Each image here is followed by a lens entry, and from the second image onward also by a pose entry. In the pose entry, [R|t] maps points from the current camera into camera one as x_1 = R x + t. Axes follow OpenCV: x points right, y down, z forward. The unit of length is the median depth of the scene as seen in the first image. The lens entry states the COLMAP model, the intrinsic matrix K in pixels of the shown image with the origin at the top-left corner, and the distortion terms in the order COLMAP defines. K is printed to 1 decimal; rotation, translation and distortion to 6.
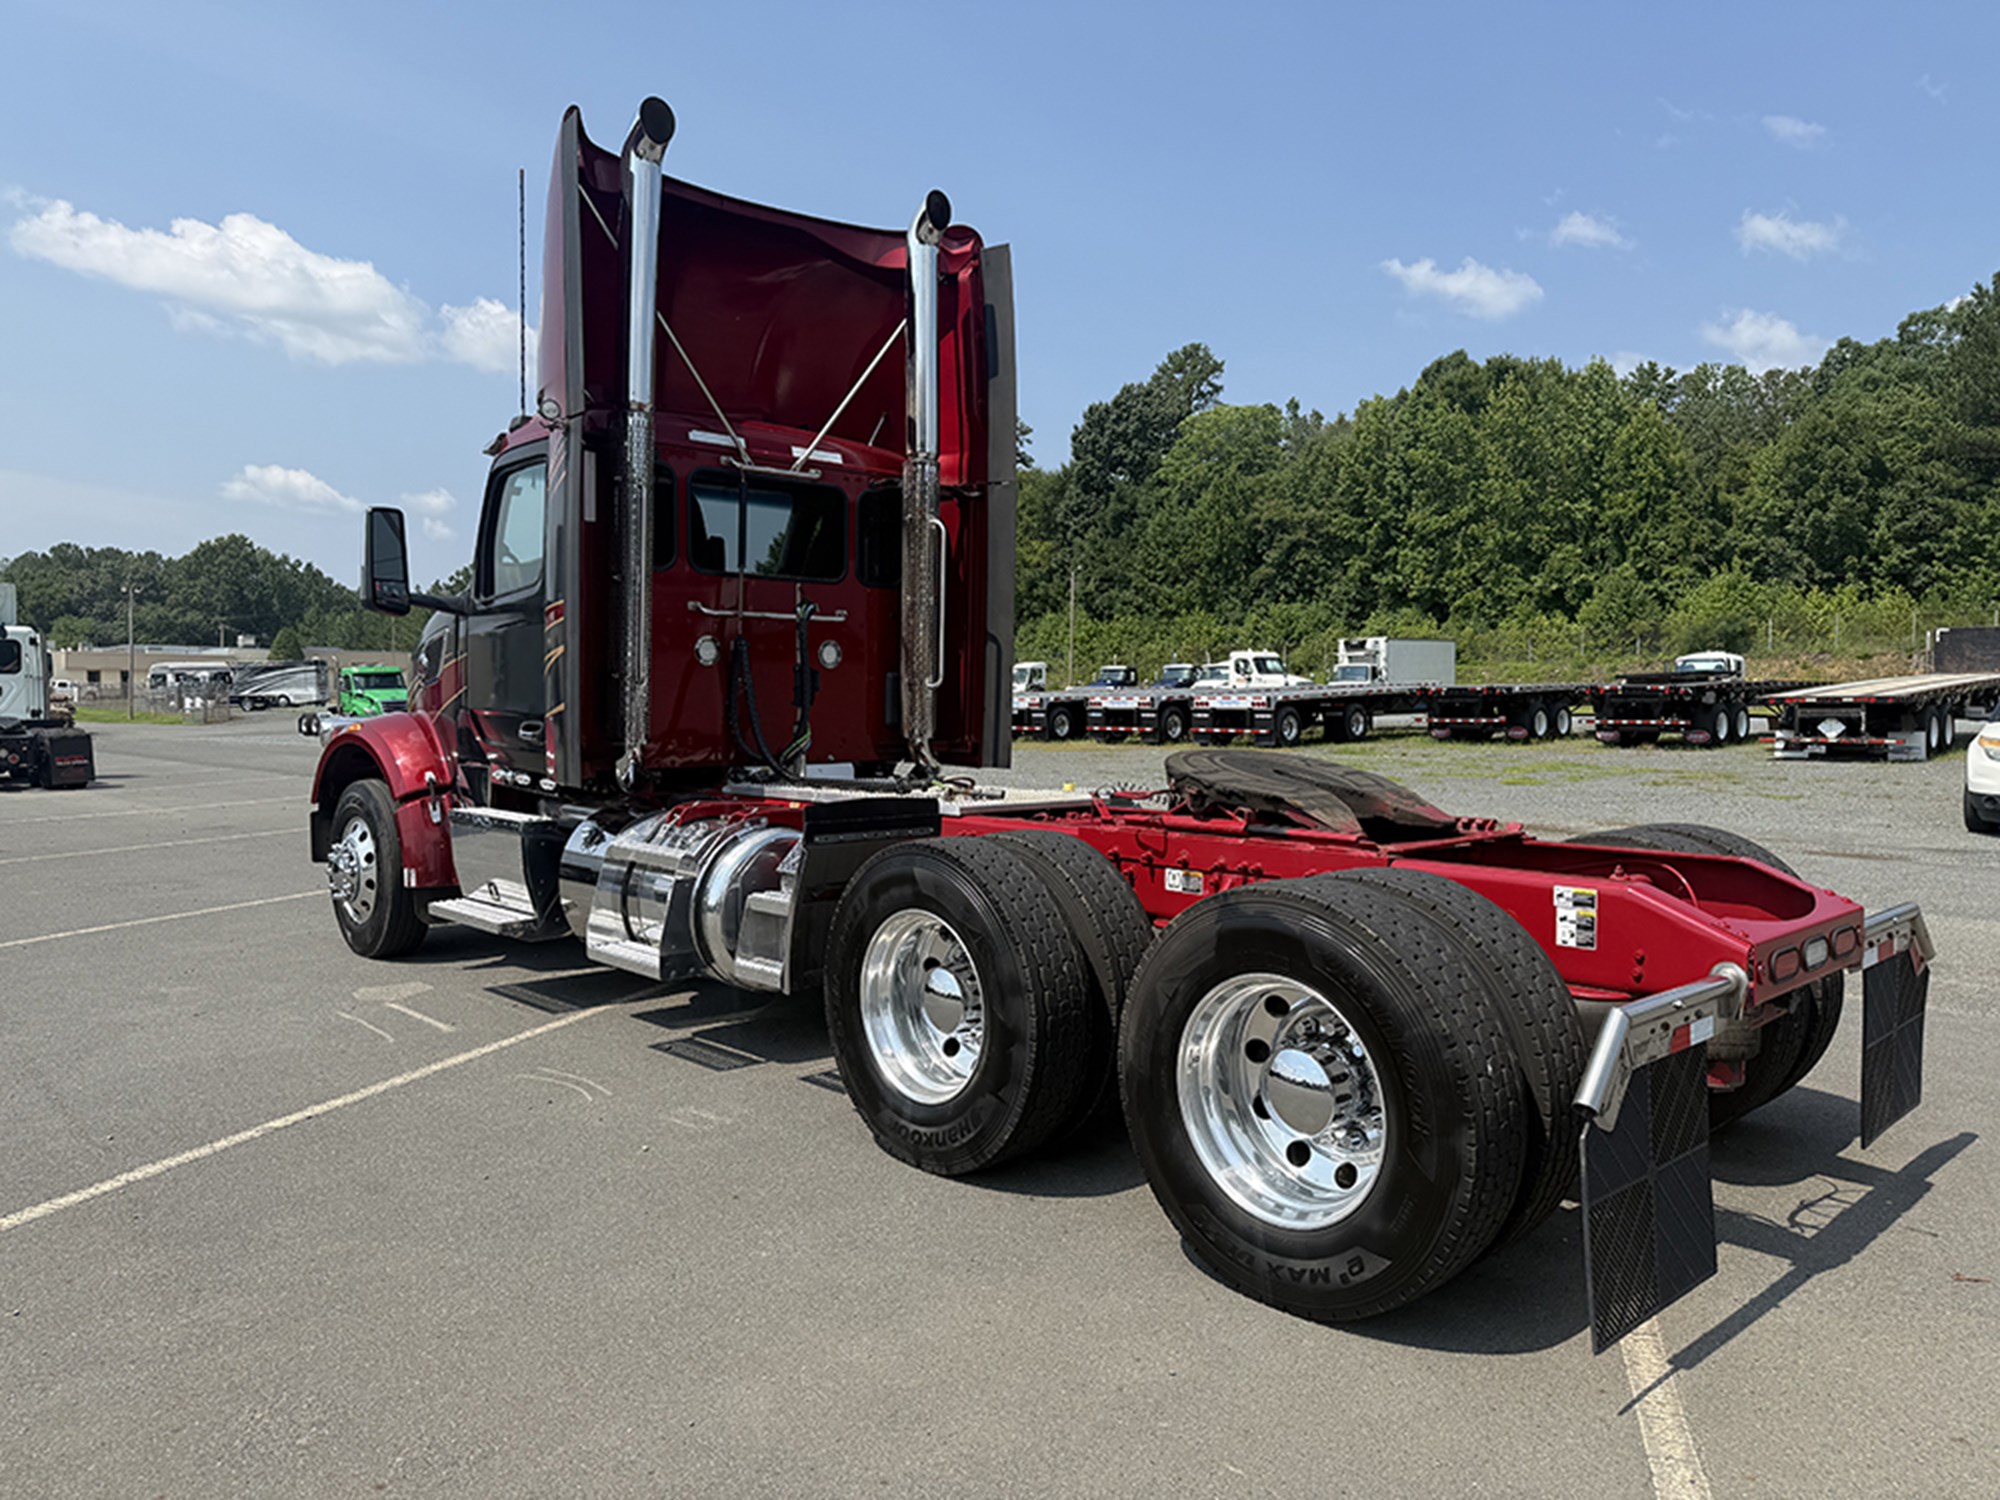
lens RADIAL K [[1414.4, 0, 993.5], [0, 1414.4, 731.5], [0, 0, 1]] dist [0.021829, -0.027838]
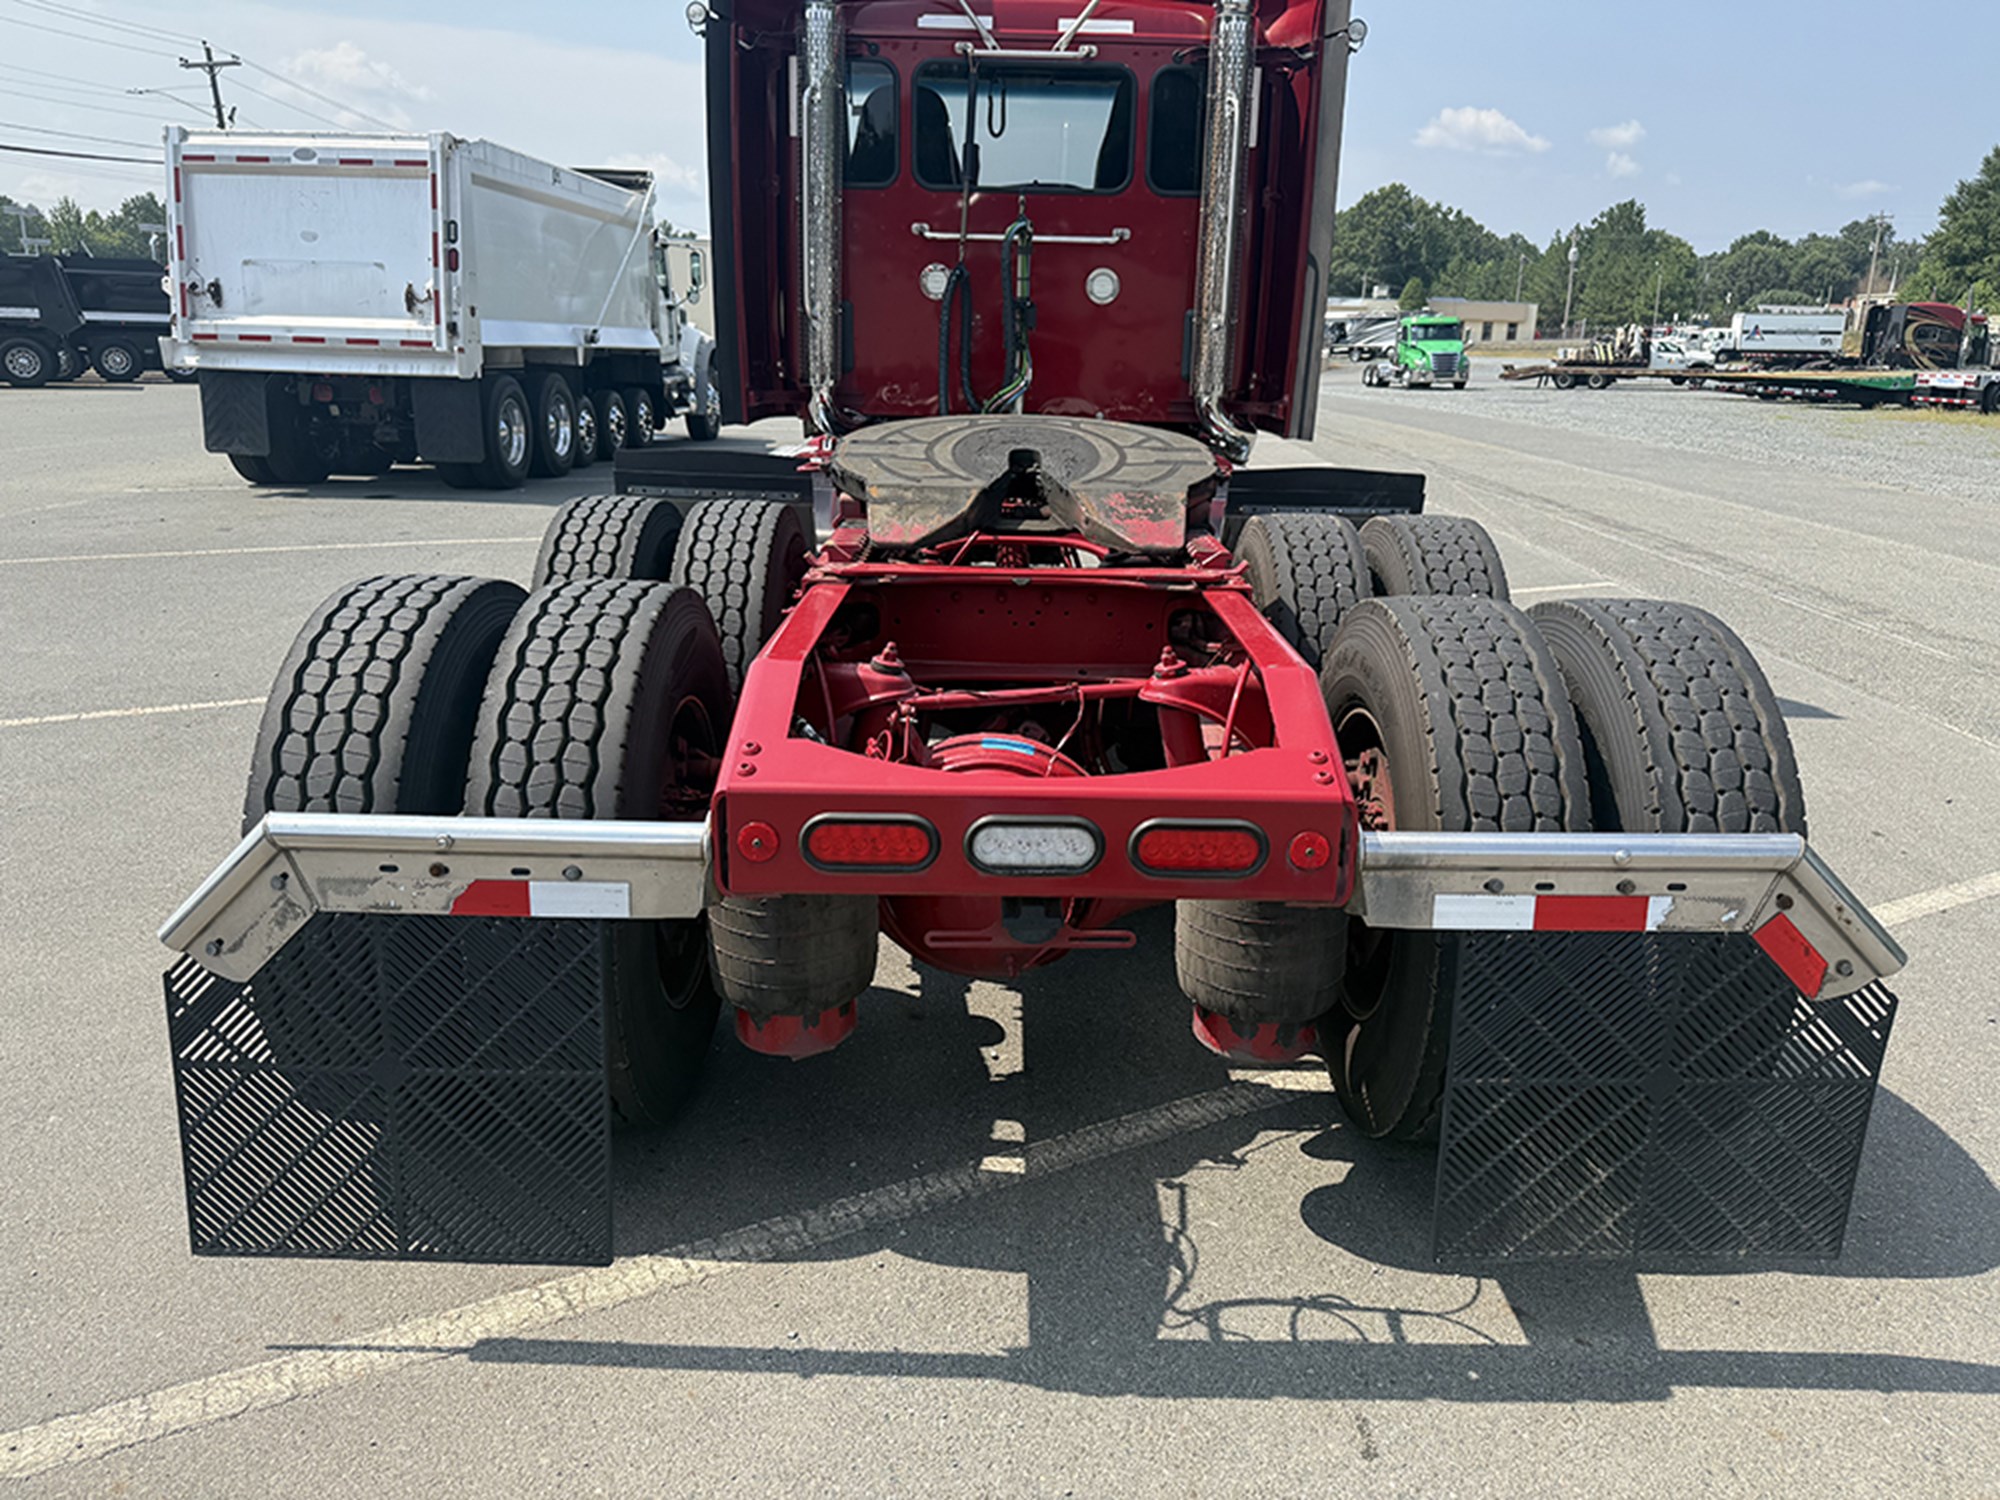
lens RADIAL K [[1414.4, 0, 987.4], [0, 1414.4, 742.9], [0, 0, 1]] dist [0.021829, -0.027838]
pose [[0.725238, 0.198897, -0.659143, 0.453468], [-0.033314, 0.966380, 0.254951, -0.004209], [0.687692, -0.162942, 0.707482, 0.321266]]
